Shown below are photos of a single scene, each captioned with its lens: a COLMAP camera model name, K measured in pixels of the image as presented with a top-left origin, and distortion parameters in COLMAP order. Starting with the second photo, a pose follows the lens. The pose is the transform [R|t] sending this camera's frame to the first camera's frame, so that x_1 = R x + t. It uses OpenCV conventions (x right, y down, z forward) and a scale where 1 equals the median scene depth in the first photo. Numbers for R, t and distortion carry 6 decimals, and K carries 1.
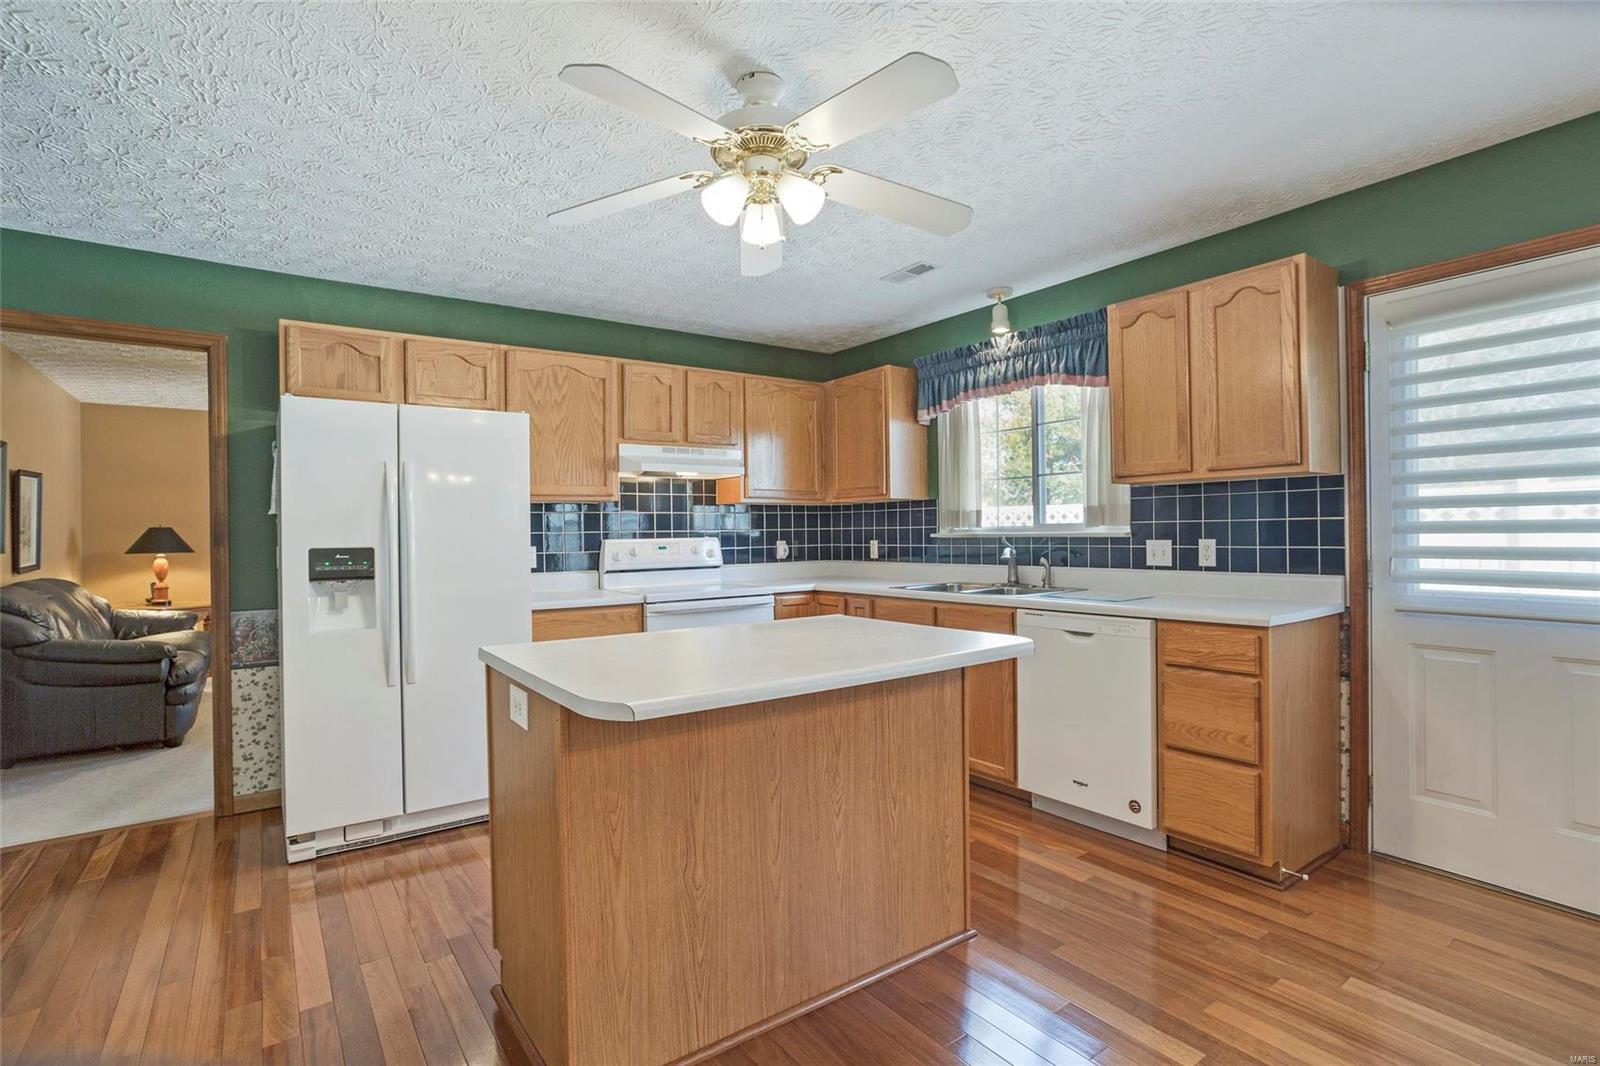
lens RADIAL K [[781.7, 0, 831.3], [0, 781.7, 523.0], [0, 0, 1]] dist [-0.043082, 0.025168]
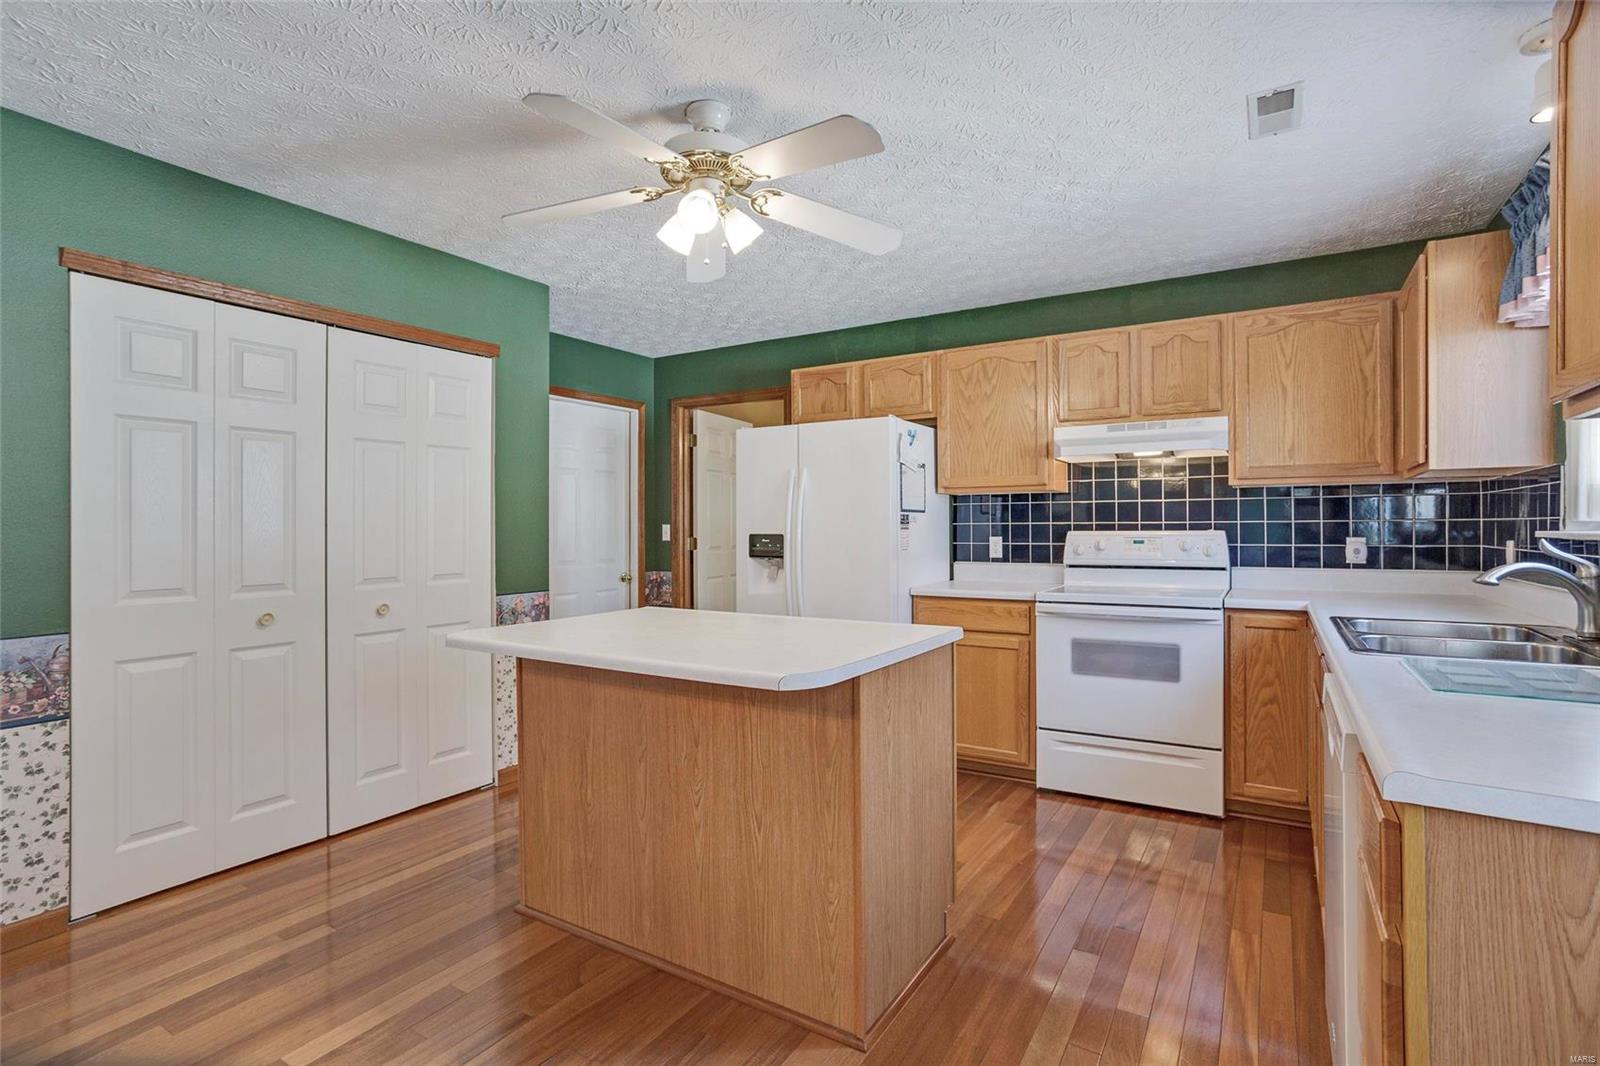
lens RADIAL K [[781.7, 0, 751.6], [0, 781.7, 519.5], [0, 0, 1]] dist [-0.043082, 0.025168]
pose [[0.340049, 0.004826, -0.940395, 0.562420], [0.009332, 0.999920, 0.008507, -0.004800], [0.940362, -0.011669, 0.339976, 0.410865]]
